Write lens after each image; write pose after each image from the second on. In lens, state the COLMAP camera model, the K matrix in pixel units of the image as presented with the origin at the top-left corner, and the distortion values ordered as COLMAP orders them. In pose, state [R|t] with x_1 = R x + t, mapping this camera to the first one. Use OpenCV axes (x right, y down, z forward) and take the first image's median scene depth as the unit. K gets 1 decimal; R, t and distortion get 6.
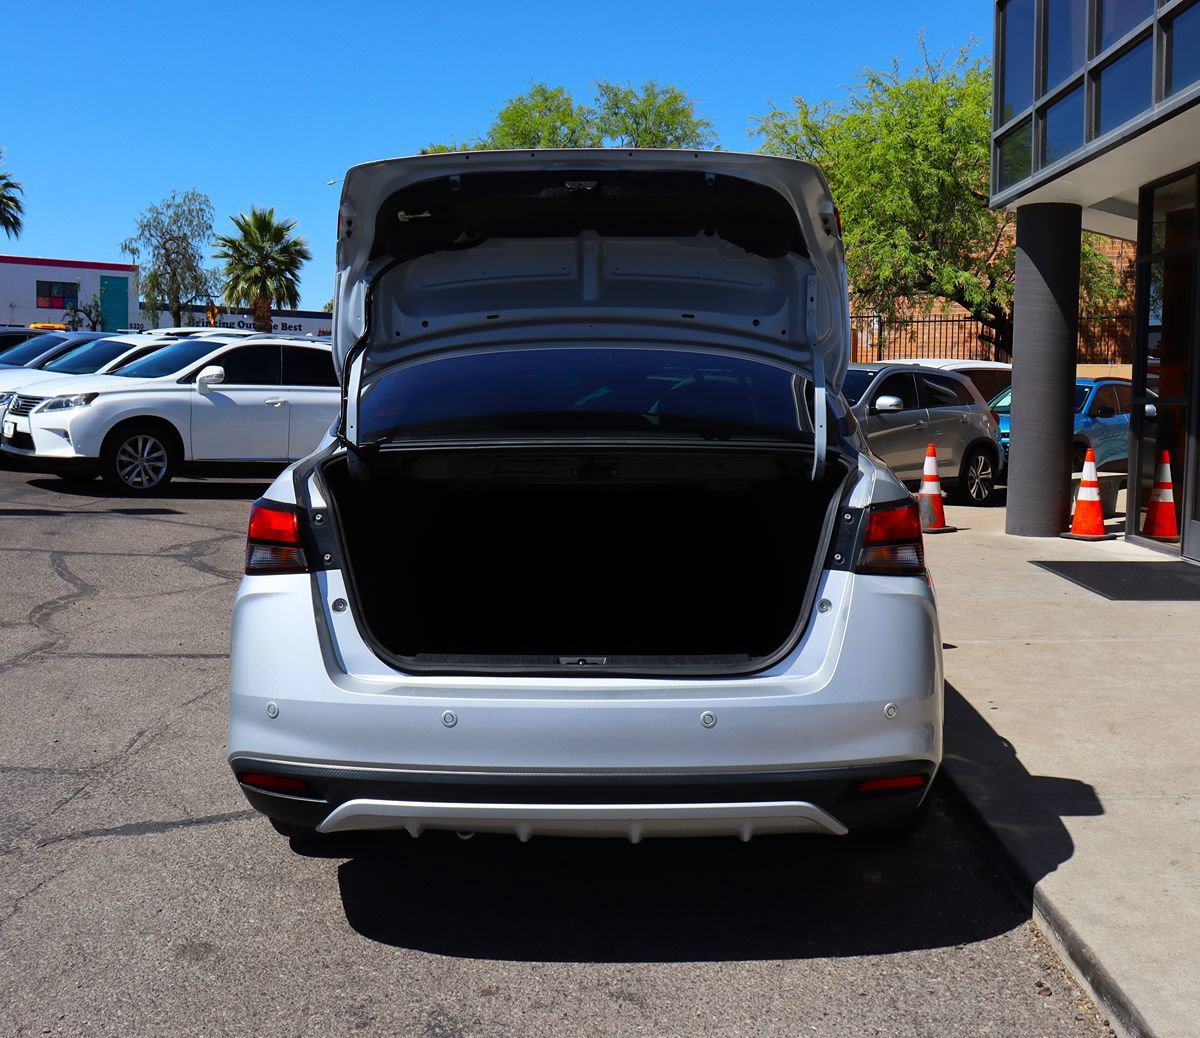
lens RADIAL K [[1276.2, 0, 641.7], [0, 1276.2, 568.4], [0, 0, 1]] dist [-0.099397, 0.000000]
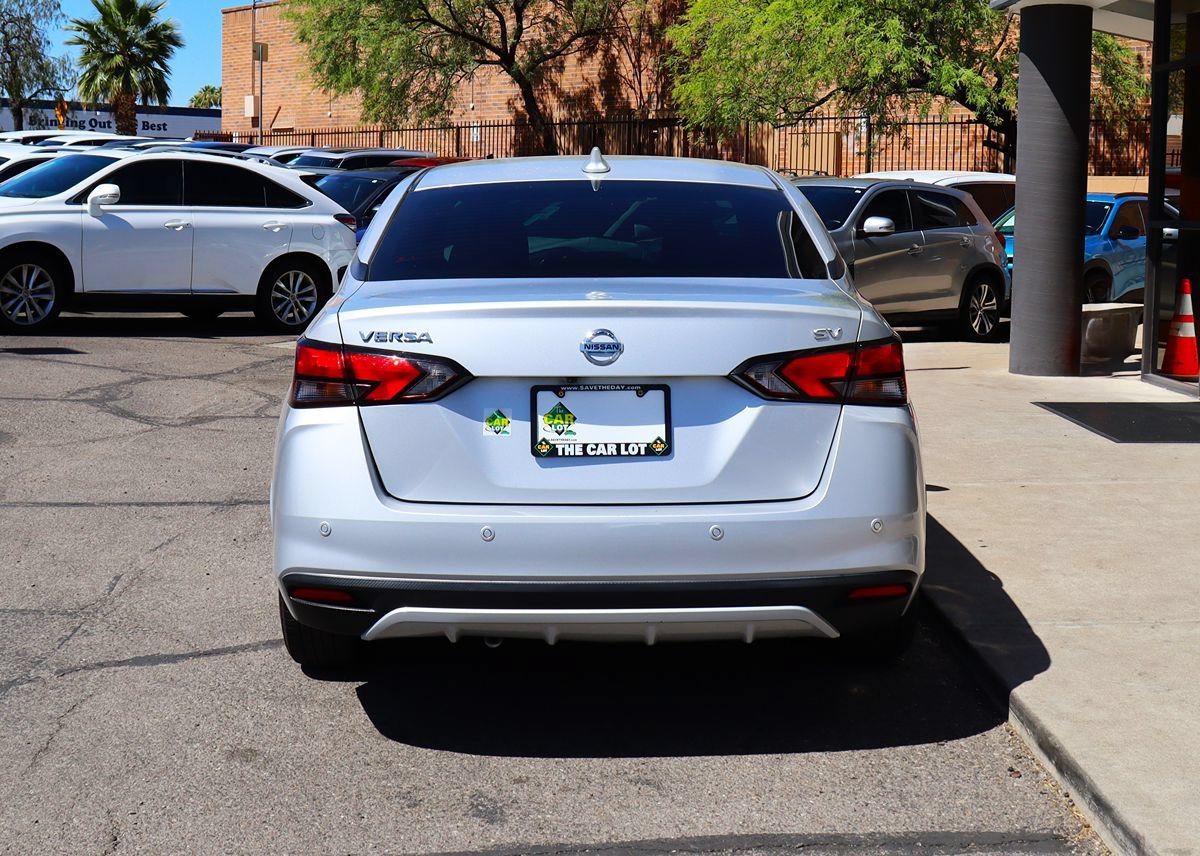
lens RADIAL K [[1647.5, 0, 600.6], [0, 1647.5, 428.5], [0, 0, 1]] dist [-0.109155, 0.000000]
pose [[0.999747, -0.004474, 0.022046, -0.042434], [0.004392, 0.999983, 0.003746, 0.010230], [-0.022063, -0.003648, 0.999750, -0.236993]]
